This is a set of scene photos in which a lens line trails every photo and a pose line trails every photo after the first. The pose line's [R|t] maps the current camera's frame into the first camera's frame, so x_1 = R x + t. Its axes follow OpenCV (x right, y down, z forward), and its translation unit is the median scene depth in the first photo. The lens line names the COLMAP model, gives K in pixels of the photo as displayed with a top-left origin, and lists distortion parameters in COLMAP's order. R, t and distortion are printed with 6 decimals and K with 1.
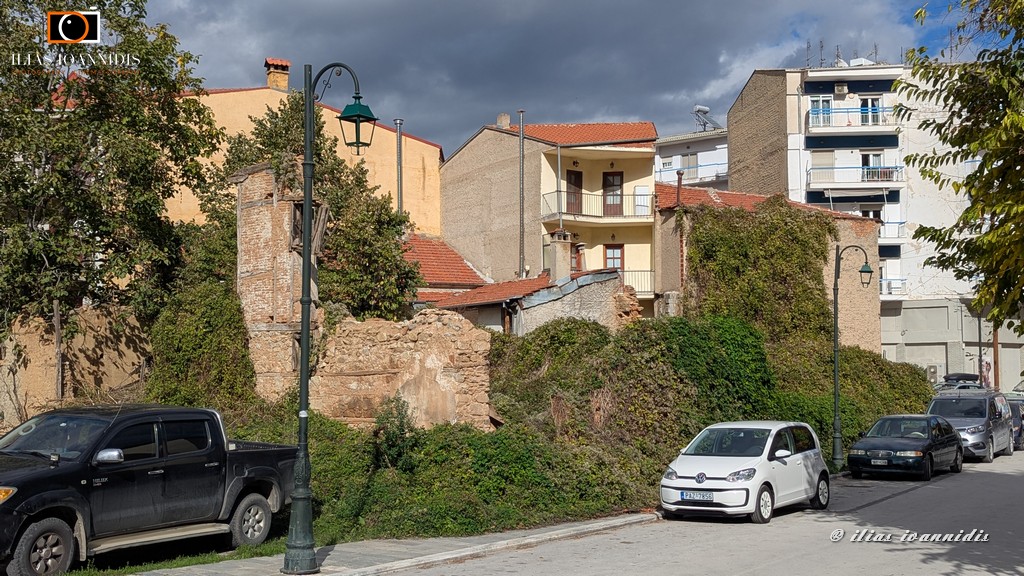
lens RADIAL K [[1232.1, 0, 512.0], [0, 1232.1, 288.0], [0, 0, 1]] dist [0.118487, -0.335903]
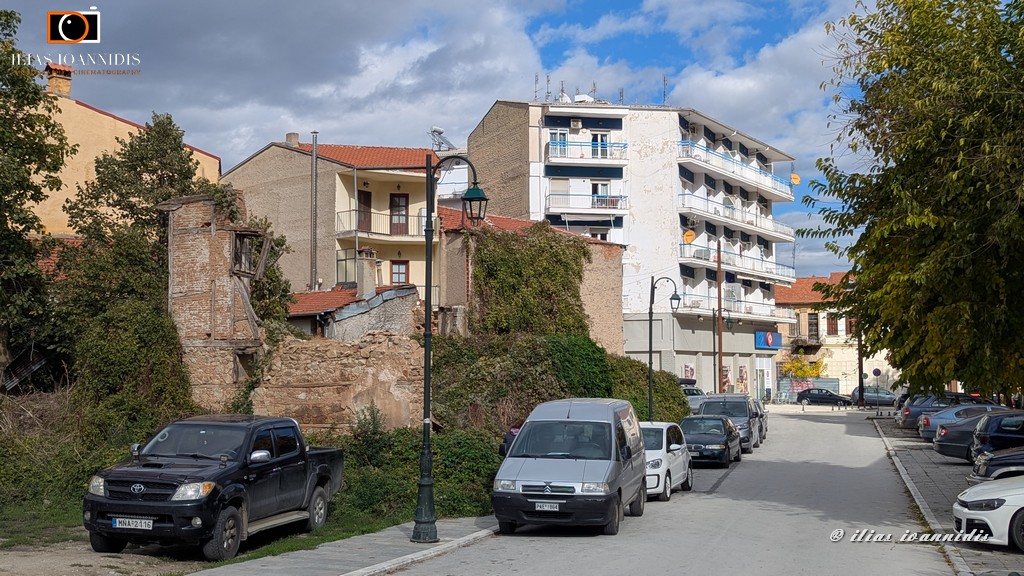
lens RADIAL K [[1255.7, 0, 529.1], [0, 1255.7, 277.1], [0, 0, 1]] dist [0.088653, -0.044197]
pose [[0.954907, 0.022766, 0.296032, -0.135575], [-0.020459, 0.999731, -0.010889, -0.011245], [-0.296200, 0.004342, 0.955116, -0.089472]]
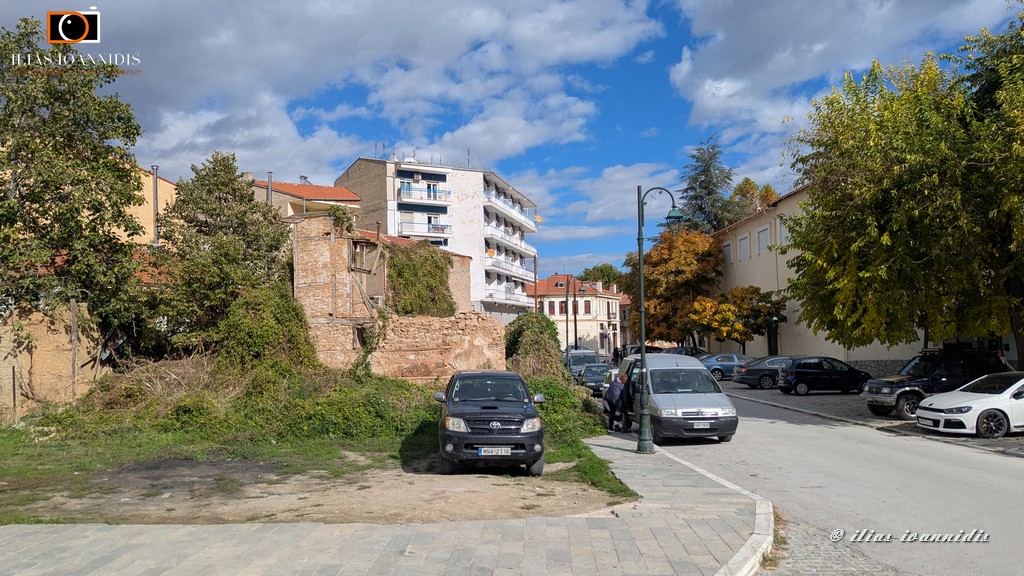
lens RADIAL K [[784.4, 0, 550.5], [0, 784.4, 290.9], [0, 0, 1]] dist [0.089696, -0.005729]
pose [[0.796367, 0.022399, 0.604399, -0.299417], [-0.024327, 0.999692, -0.004995, -0.003527], [-0.604325, -0.010725, 0.796666, 0.033287]]
